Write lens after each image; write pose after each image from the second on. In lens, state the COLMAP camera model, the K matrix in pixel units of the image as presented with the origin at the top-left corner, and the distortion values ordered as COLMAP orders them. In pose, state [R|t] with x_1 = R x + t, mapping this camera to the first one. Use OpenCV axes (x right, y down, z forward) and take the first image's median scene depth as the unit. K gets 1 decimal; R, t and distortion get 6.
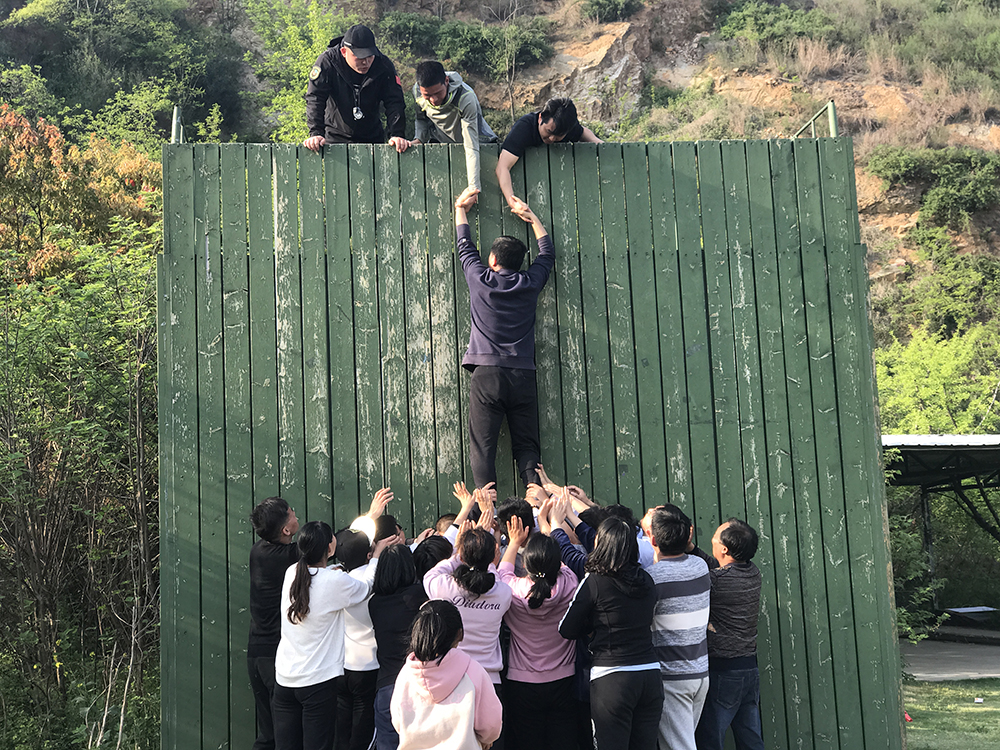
lens RADIAL K [[1623.9, 0, 504.8], [0, 1623.9, 369.7], [0, 0, 1]] dist [0.051907, 0.000000]
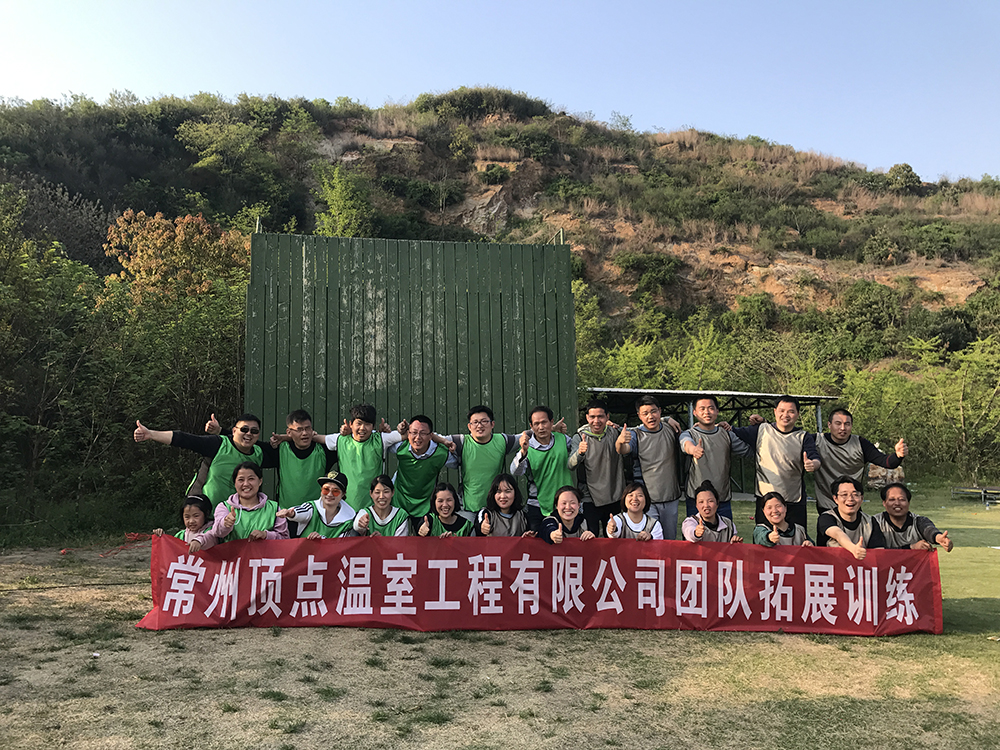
lens RADIAL K [[810.7, 0, 505.8], [0, 810.7, 375.5], [0, 0, 1]] dist [0.034172, -0.030877]
pose [[0.996381, 0.030691, 0.079266, 0.045190], [-0.032482, 0.999243, 0.021397, 0.015694], [-0.078550, -0.023894, 0.996624, -0.104527]]
